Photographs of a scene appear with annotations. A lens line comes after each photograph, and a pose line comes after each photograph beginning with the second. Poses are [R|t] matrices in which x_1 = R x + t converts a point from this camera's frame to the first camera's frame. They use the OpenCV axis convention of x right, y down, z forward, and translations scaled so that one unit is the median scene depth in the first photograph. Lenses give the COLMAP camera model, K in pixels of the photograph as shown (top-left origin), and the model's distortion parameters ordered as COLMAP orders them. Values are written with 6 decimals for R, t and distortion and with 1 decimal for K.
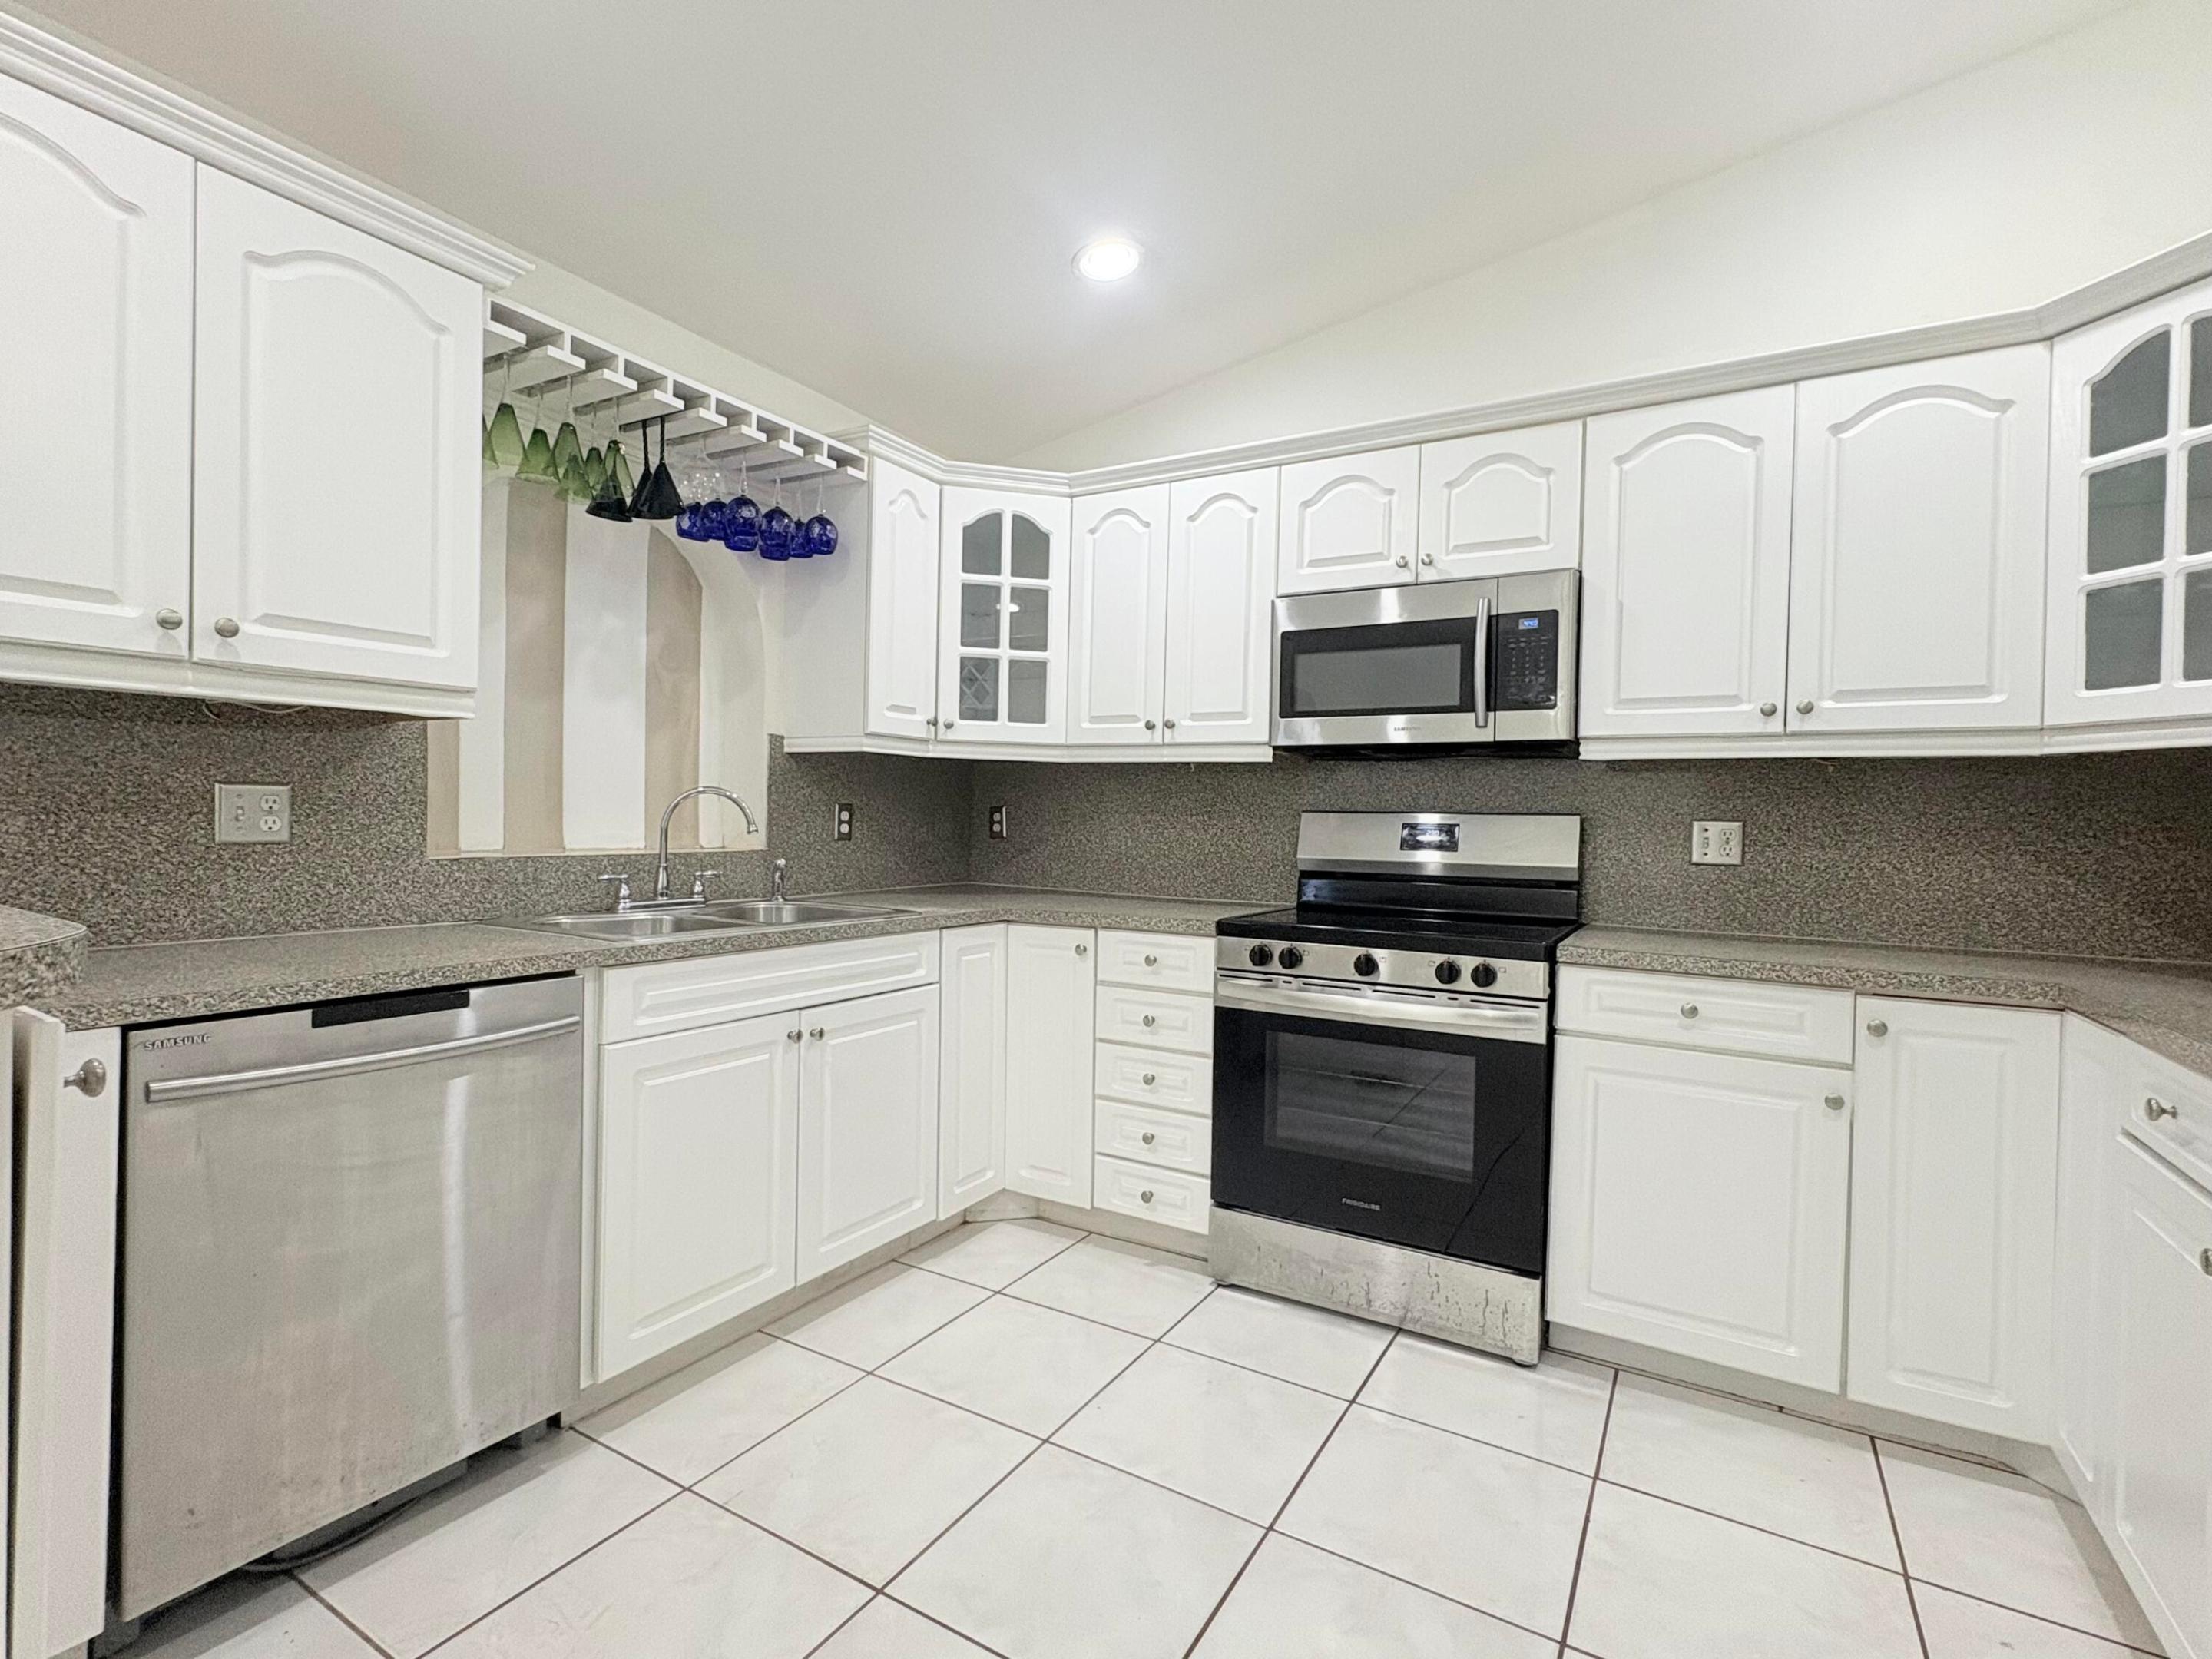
lens RADIAL K [[1024.8, 0, 1106.0], [0, 1024.8, 829.5], [0, 0, 1]] dist [0.000622, -0.000653]
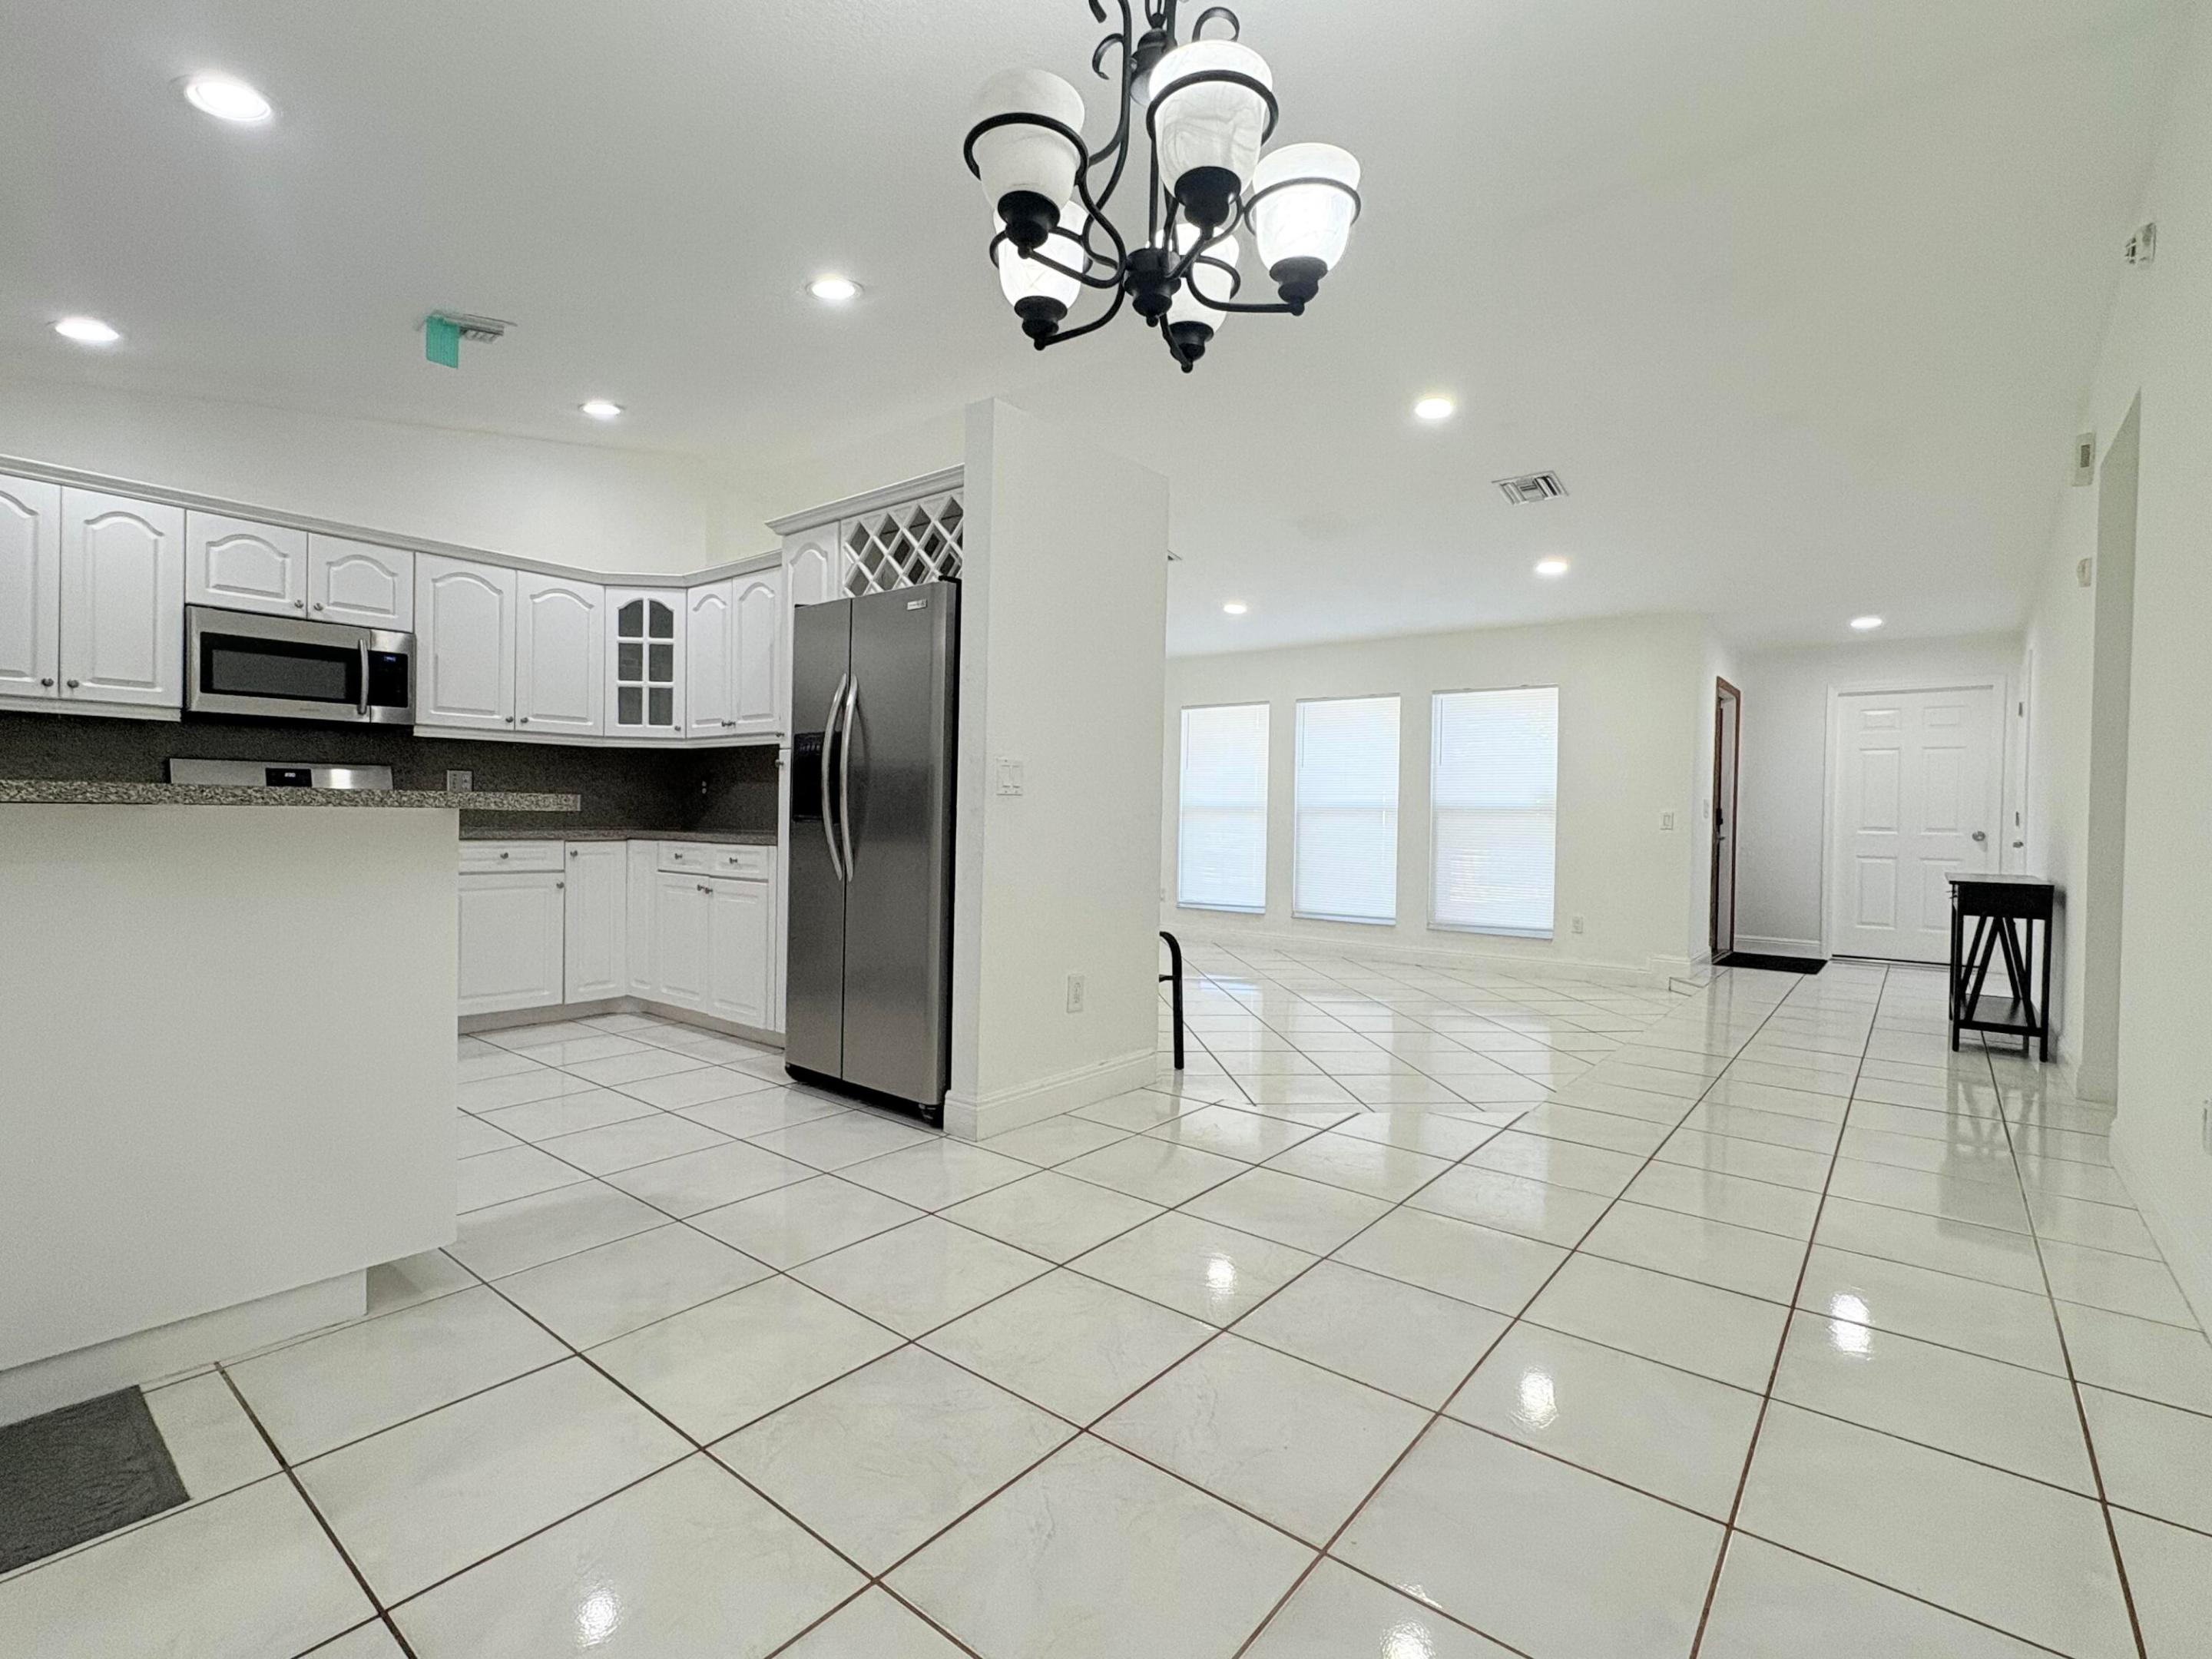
lens RADIAL K [[1024.8, 0, 1106.0], [0, 1024.8, 829.5], [0, 0, 1]] dist [0.000622, -0.000653]
pose [[0.144210, -0.035757, 0.988901, -1.177476], [-0.002273, 0.999332, 0.036466, 0.030342], [-0.989544, -0.007507, 0.144033, -0.499950]]
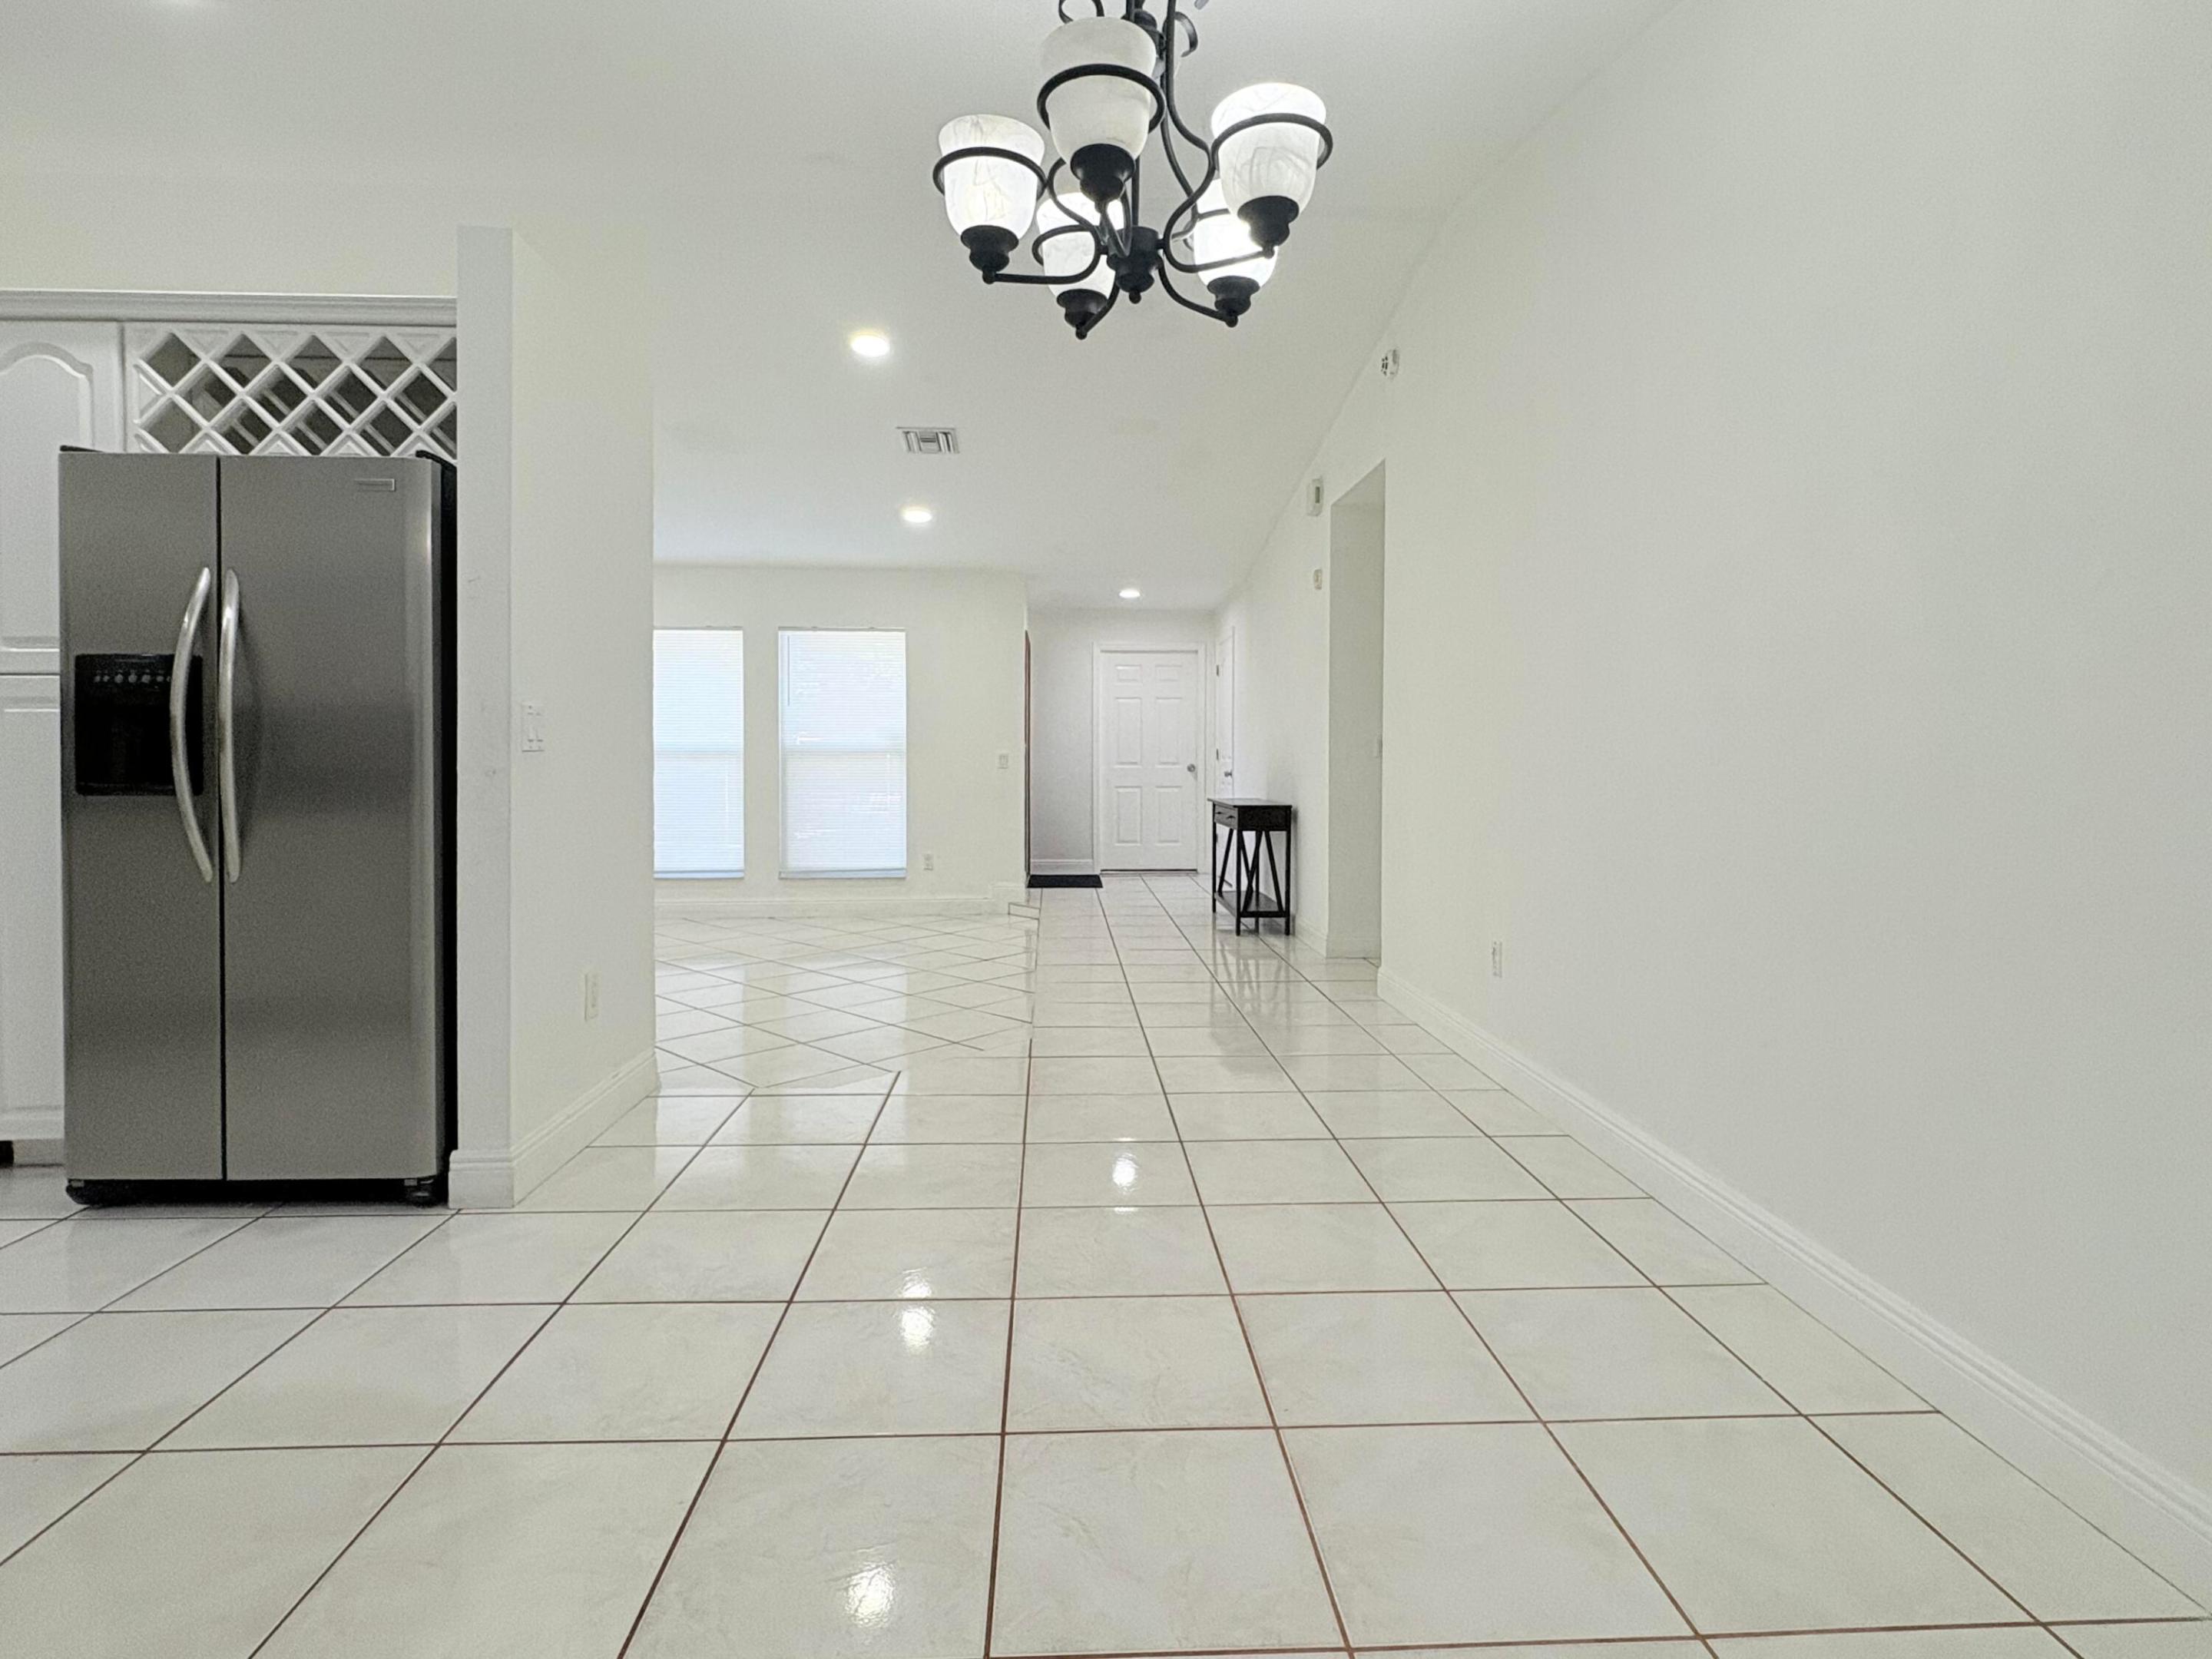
lens RADIAL K [[1104.8, 0, 1100.3], [0, 1104.8, 783.5], [0, 0, 1]] dist [-0.000221, -0.000978]
pose [[-0.548140, -0.044082, 0.835224, -1.116756], [-0.005103, 0.998768, 0.049365, 0.009437], [-0.836371, 0.022797, -0.547690, -0.061784]]
